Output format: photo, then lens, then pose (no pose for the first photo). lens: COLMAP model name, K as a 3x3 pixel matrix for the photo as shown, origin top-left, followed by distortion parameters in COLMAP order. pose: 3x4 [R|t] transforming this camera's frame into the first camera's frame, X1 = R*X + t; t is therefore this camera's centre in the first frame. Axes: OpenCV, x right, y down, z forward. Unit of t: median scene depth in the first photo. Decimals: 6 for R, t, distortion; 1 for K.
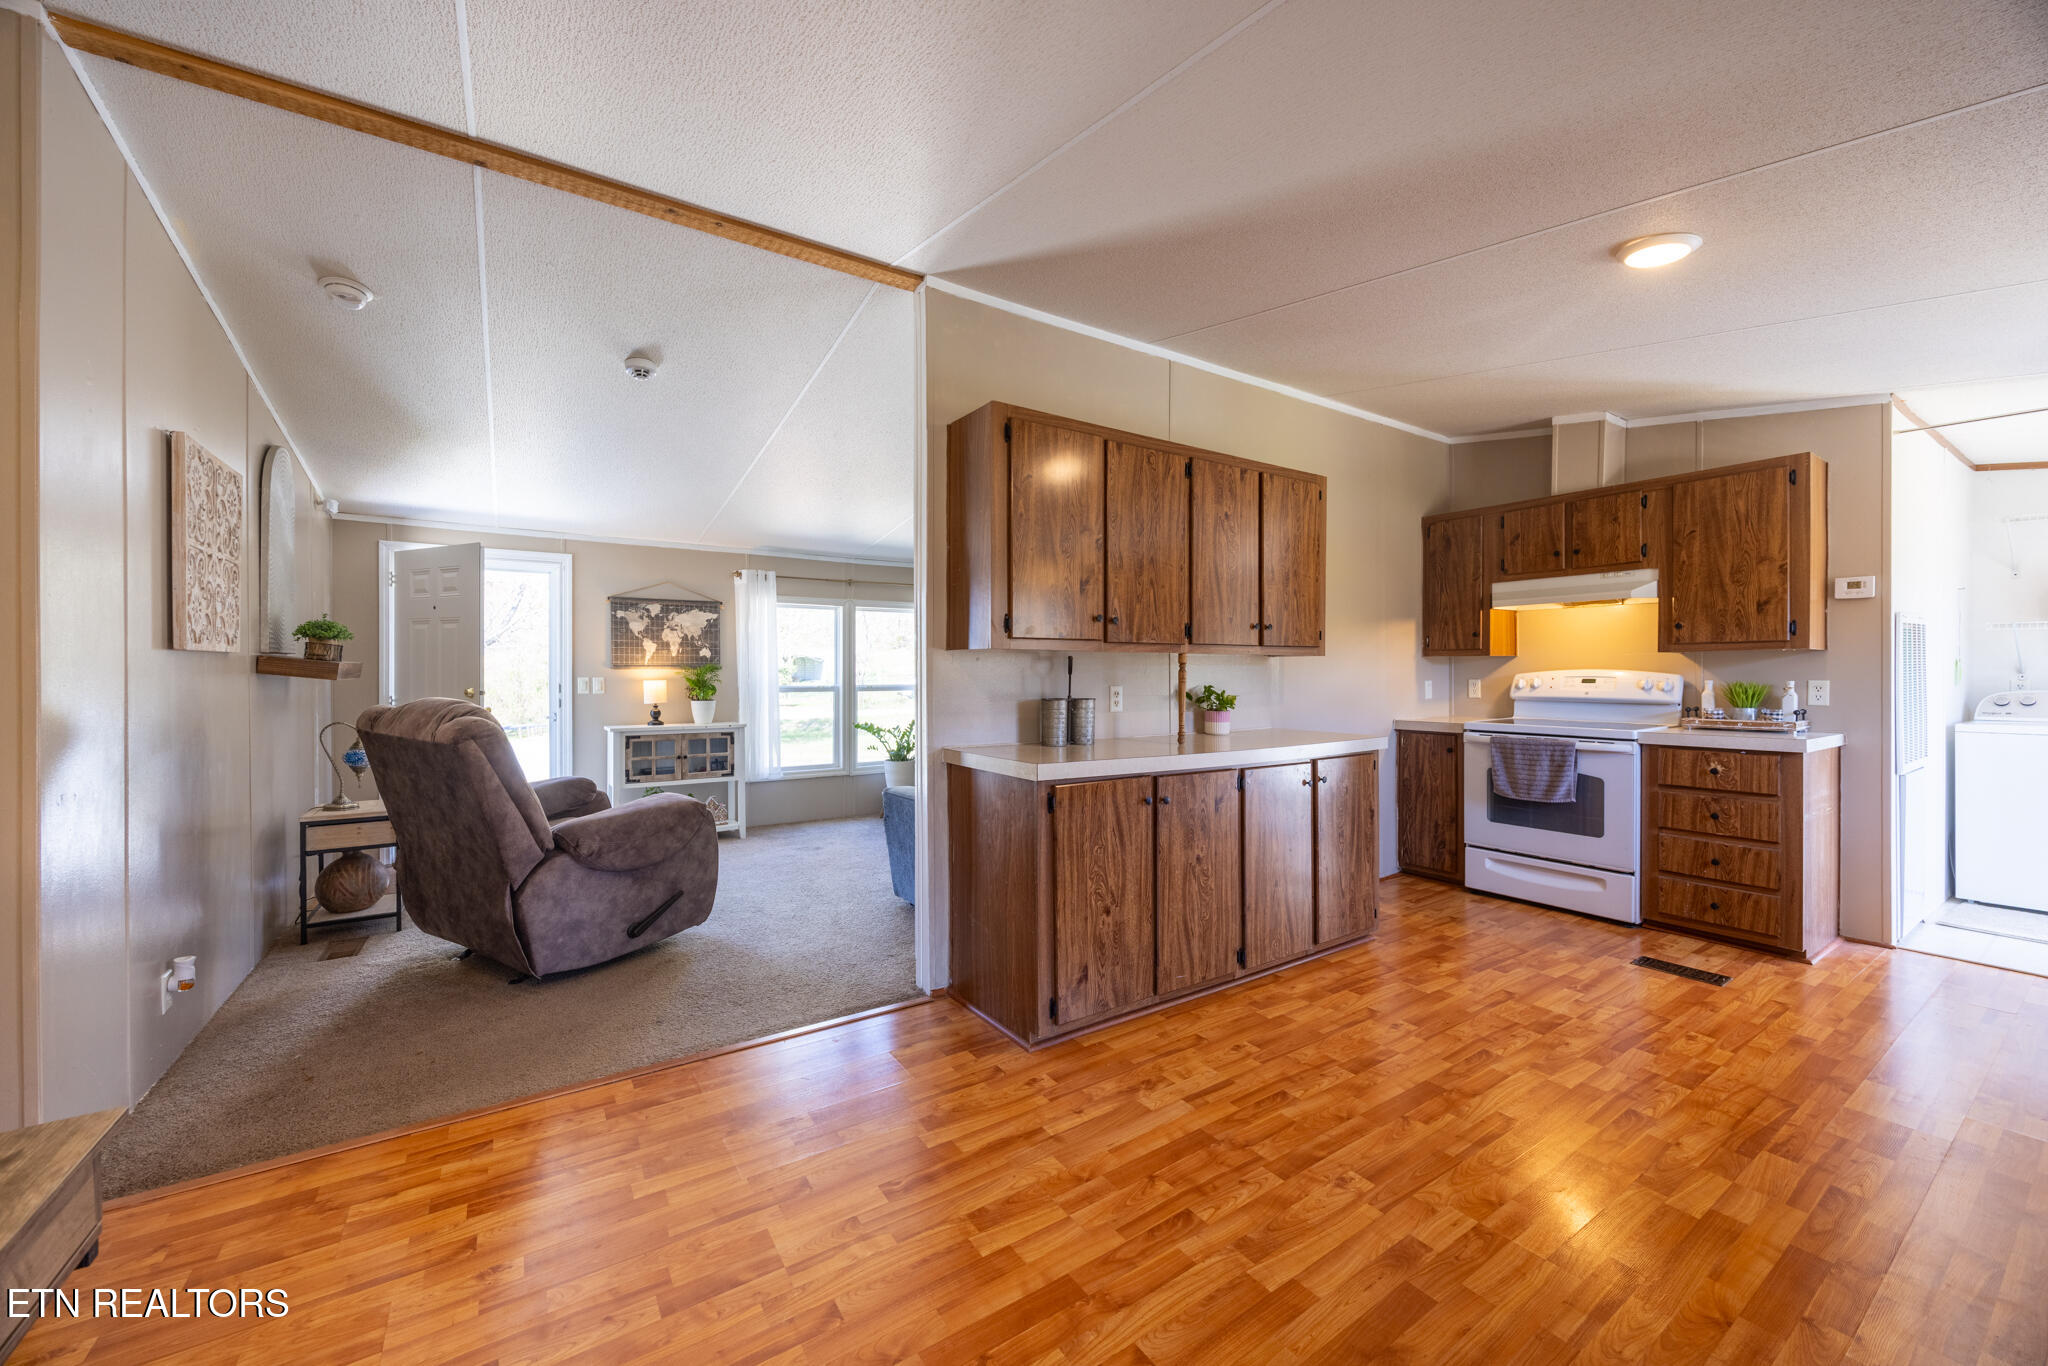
lens RADIAL K [[785.6, 0, 1036.8], [0, 785.6, 675.4], [0, 0, 1]] dist [-0.003517, 0.000935]
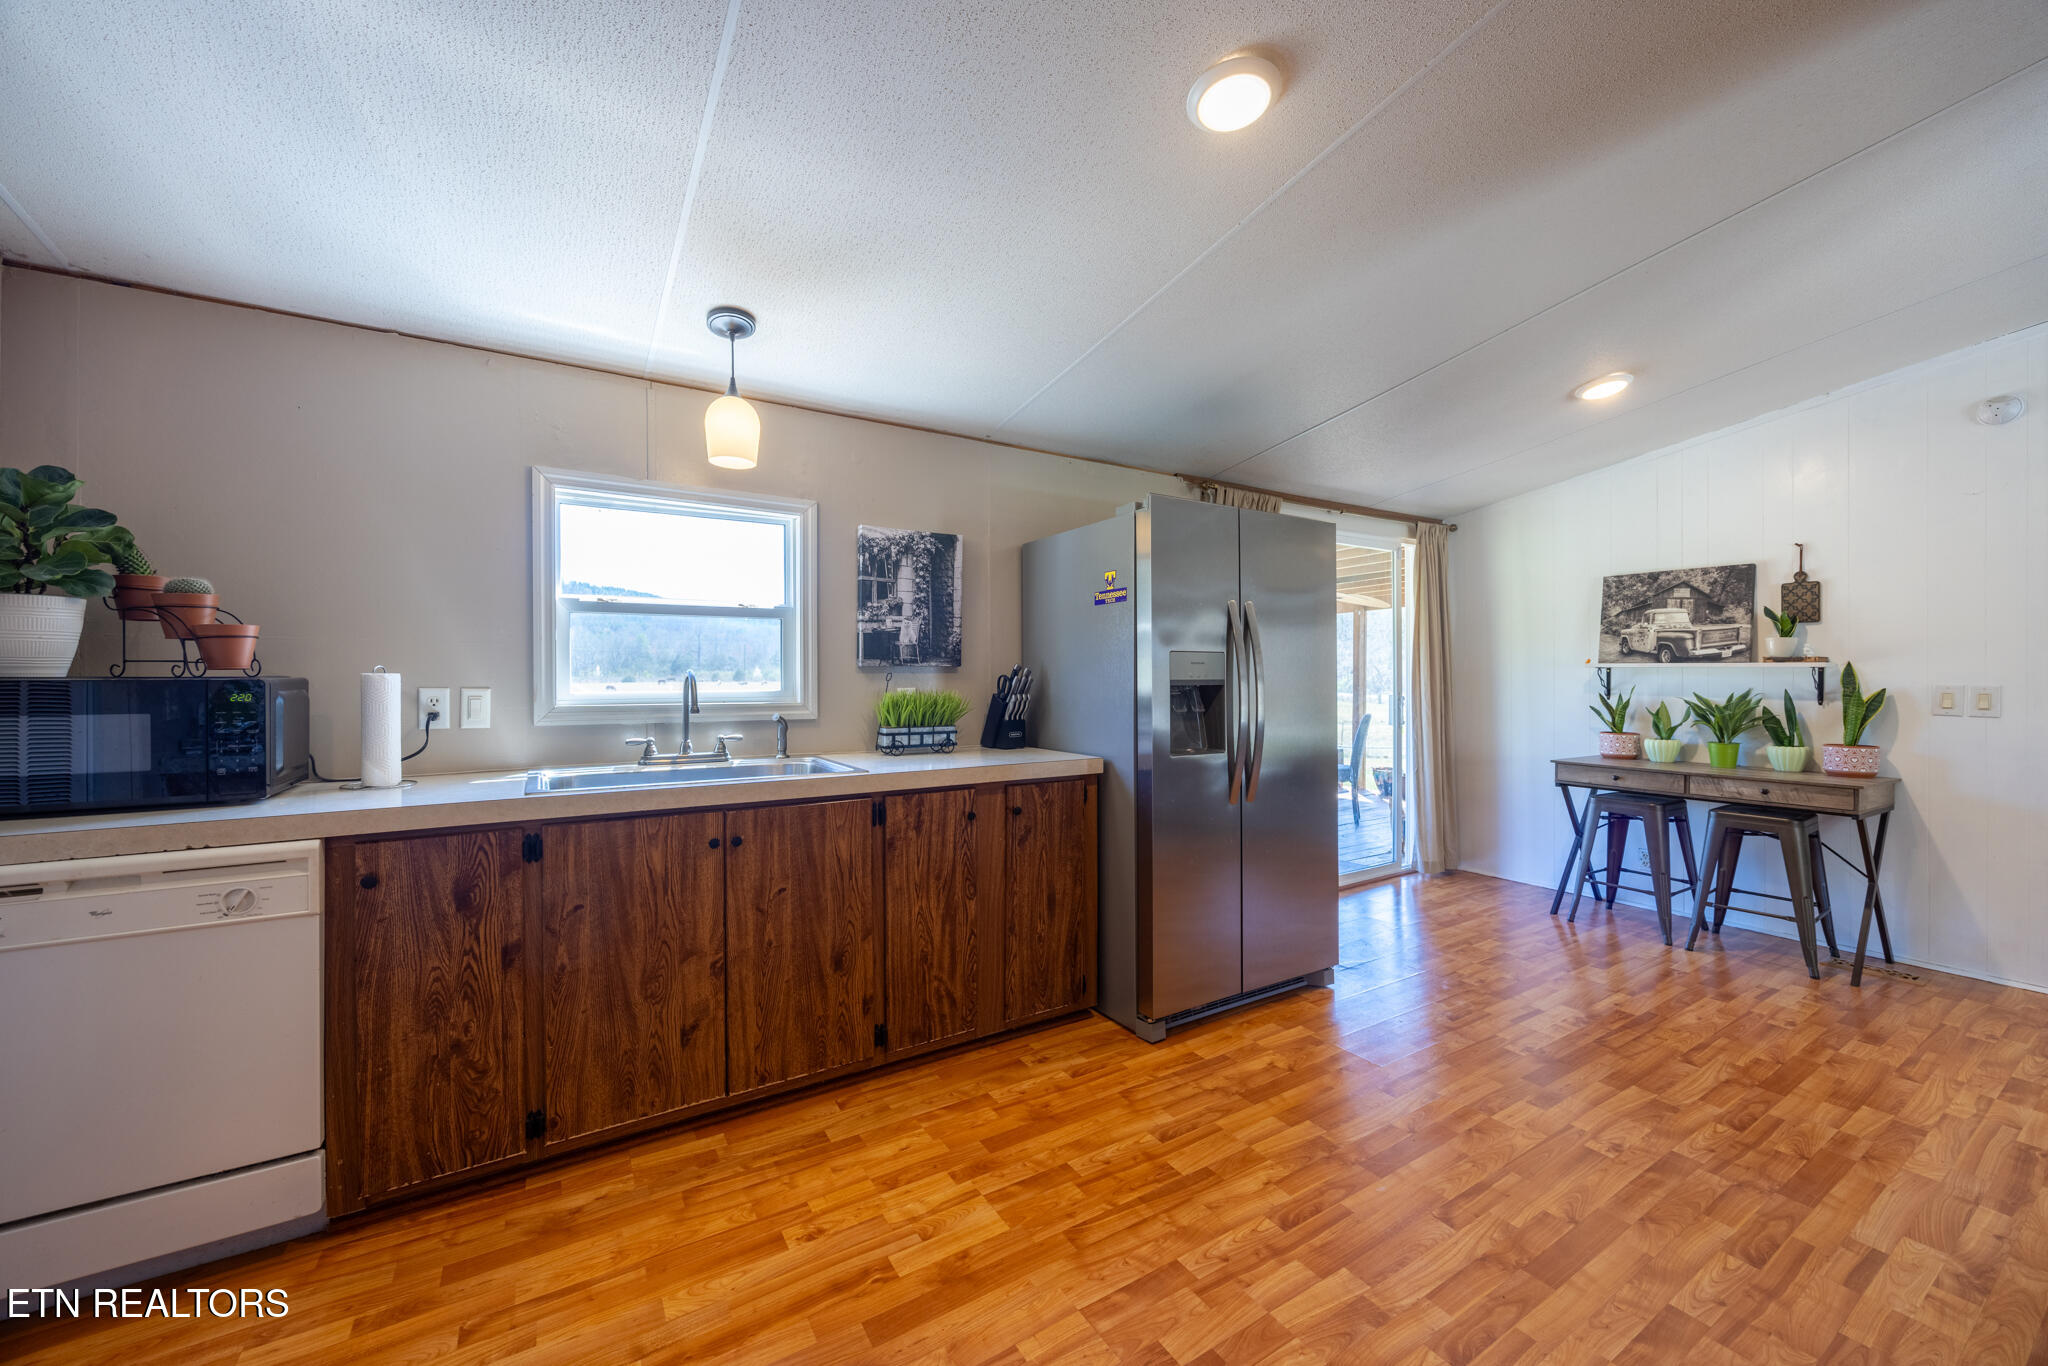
lens RADIAL K [[785.6, 0, 1054.0], [0, 785.6, 678.1], [0, 0, 1]] dist [-0.003517, 0.000935]
pose [[-0.999490, 0.003409, 0.031763, 0.581747], [0.003716, 0.999947, 0.009599, -0.007596], [-0.031729, 0.009712, -0.999449, 1.082438]]
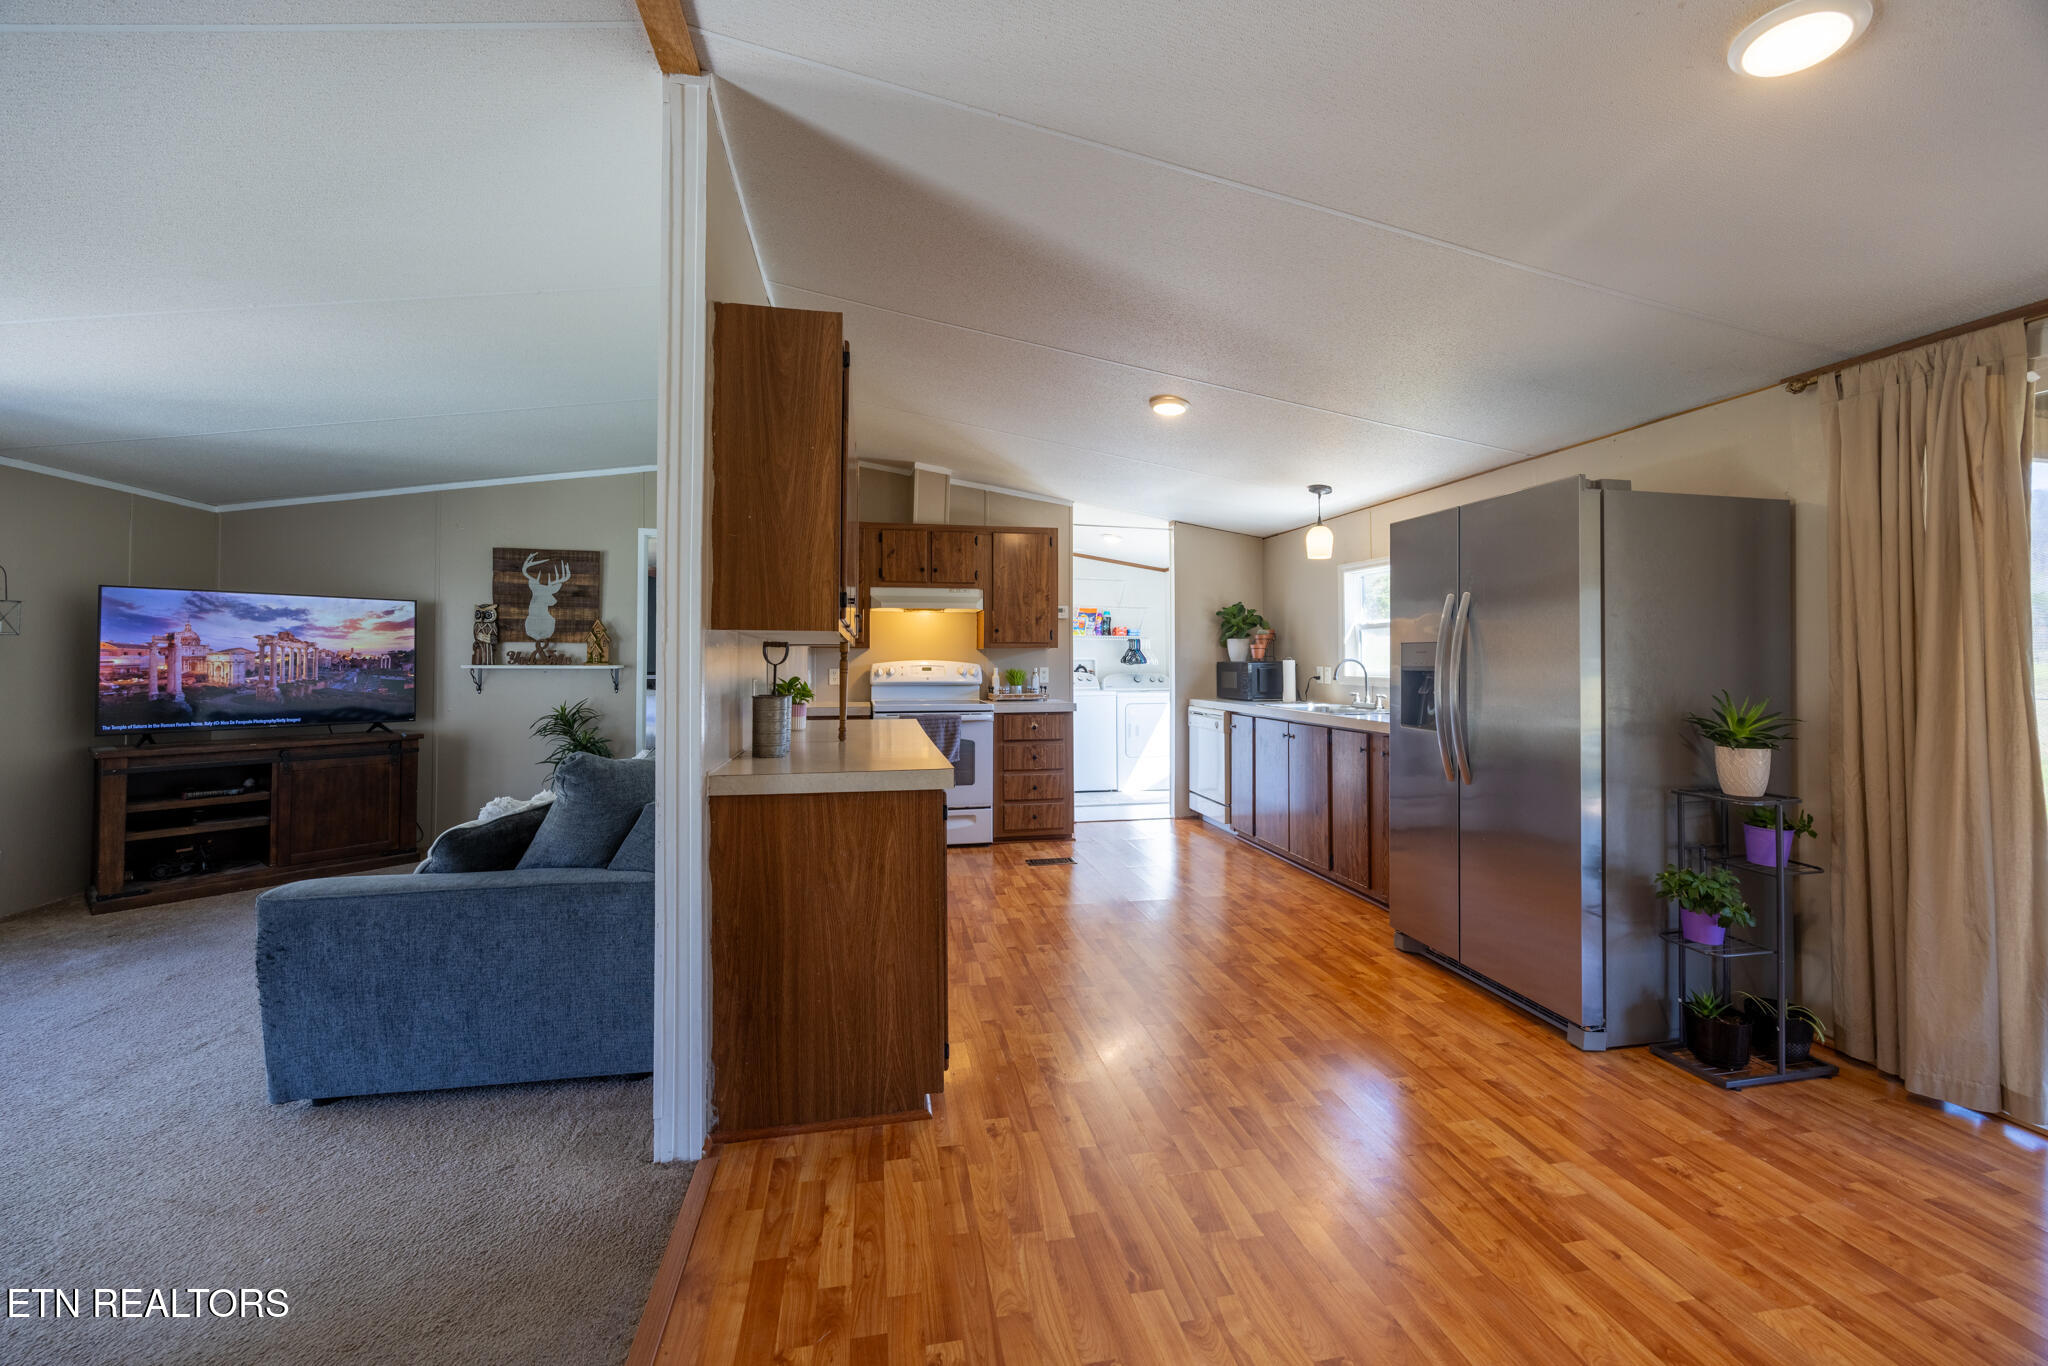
lens RADIAL K [[785.6, 0, 1023.0], [0, 785.6, 643.6], [0, 0, 1]] dist [-0.003517, 0.000935]
pose [[0.396693, 0.021744, 0.917694, -0.518933], [0.002264, 0.999693, -0.024665, -0.002864], [-0.917949, 0.011862, 0.396522, 0.395713]]
